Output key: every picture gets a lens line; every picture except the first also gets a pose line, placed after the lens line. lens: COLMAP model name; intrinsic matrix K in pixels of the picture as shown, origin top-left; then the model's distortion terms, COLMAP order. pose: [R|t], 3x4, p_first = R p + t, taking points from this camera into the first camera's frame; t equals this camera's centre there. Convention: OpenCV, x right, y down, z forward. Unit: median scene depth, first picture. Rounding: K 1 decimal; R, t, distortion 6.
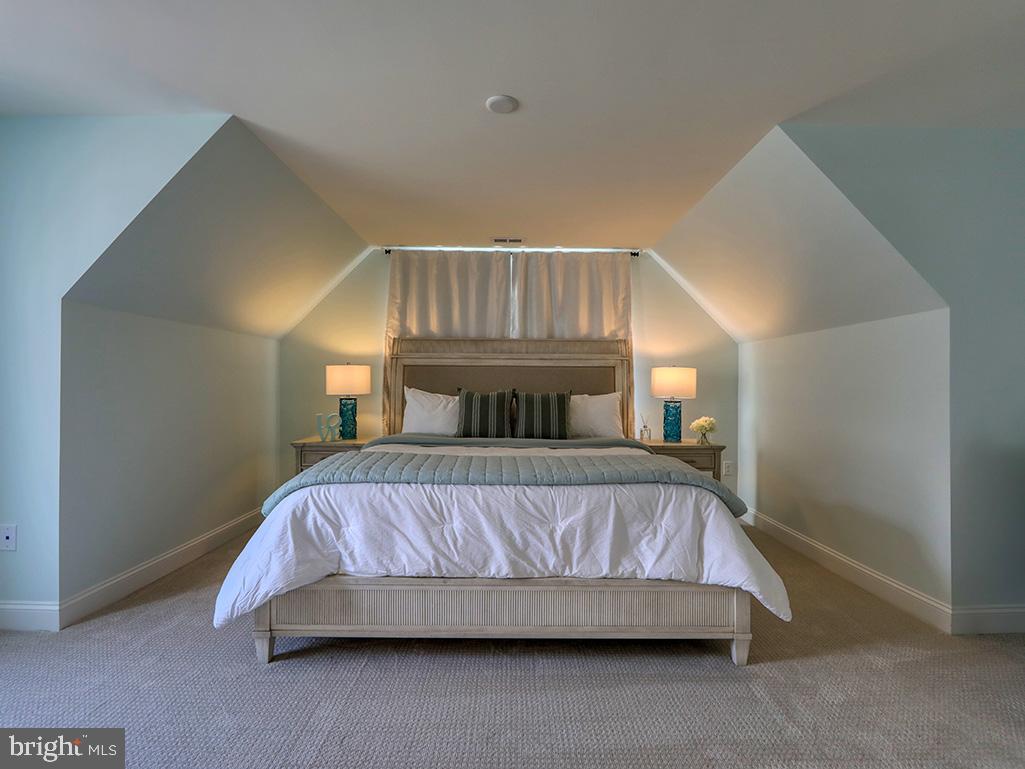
lens RADIAL K [[479.4, 0, 506.2], [0, 479.4, 370.8], [0, 0, 1]] dist [-0.010207, 0.000197]
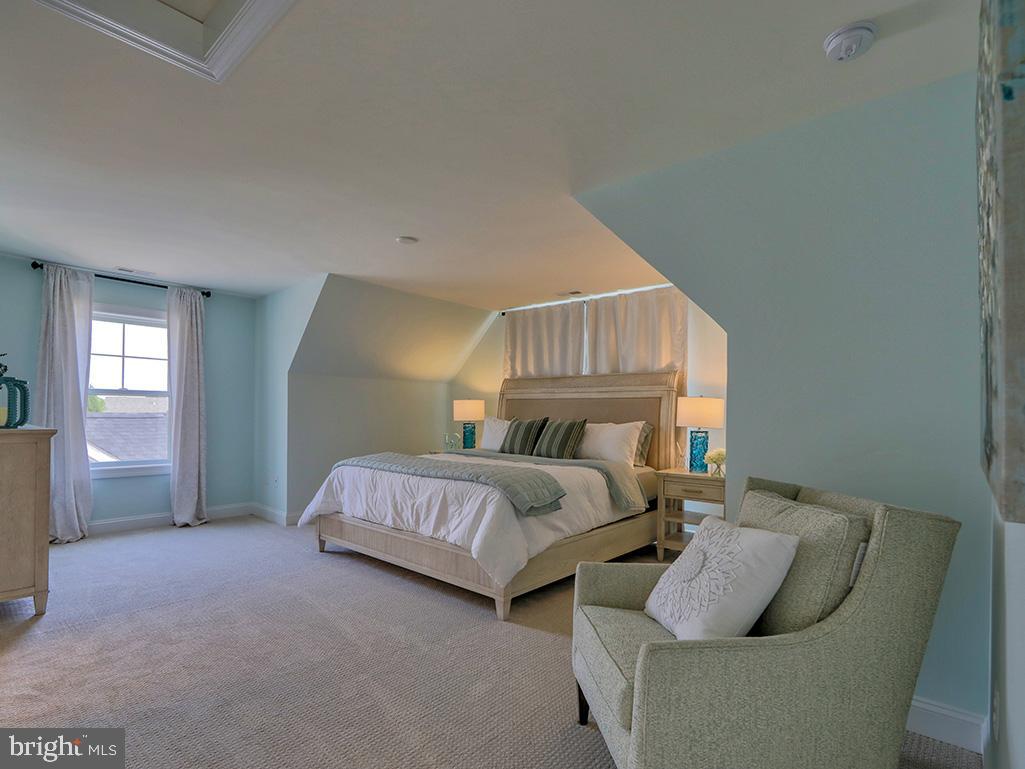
lens RADIAL K [[474.0, 0, 514.4], [0, 474.0, 403.7], [0, 0, 1]] dist [-0.016871, 0.000338]
pose [[0.776250, -0.010903, -0.630331, 0.686790], [0.010979, 0.999933, -0.003775, 0.005775], [0.630330, -0.003990, 0.776317, -0.005263]]
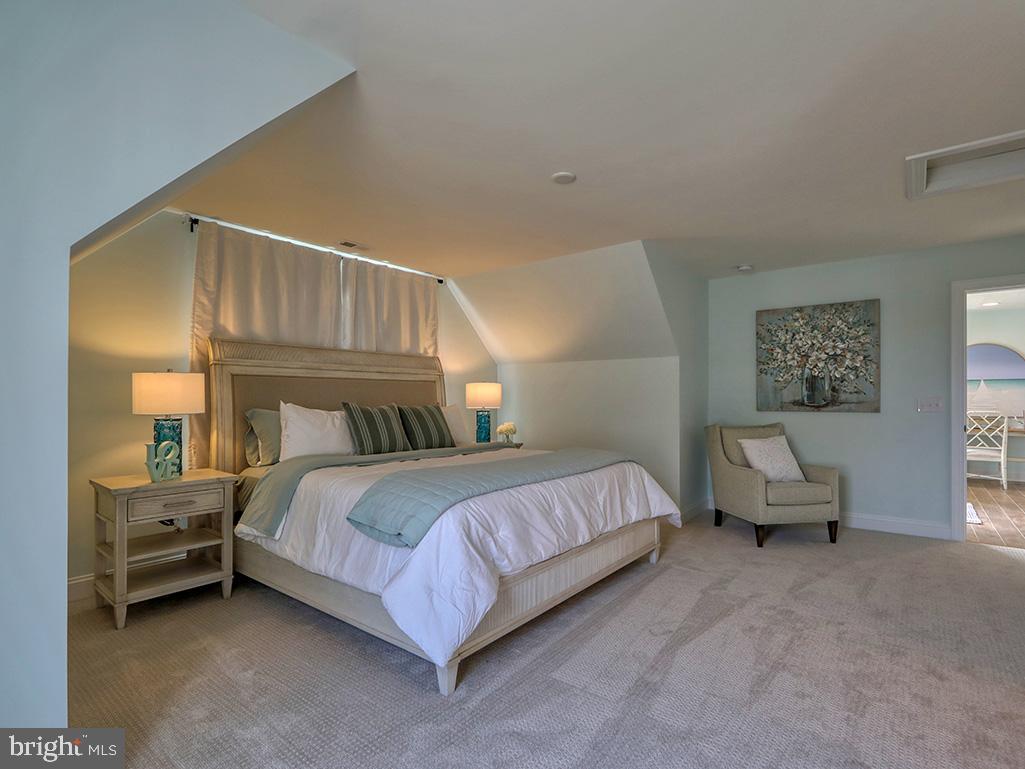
lens RADIAL K [[499.0, 0, 512.5], [0, 499.0, 384.5], [0, 0, 1]] dist [-0.019425, 0.001542]
pose [[0.633503, 0.013815, 0.773617, -0.601601], [-0.017499, 0.999841, -0.003526, -0.000151], [-0.773543, -0.011304, 0.633644, 0.142960]]
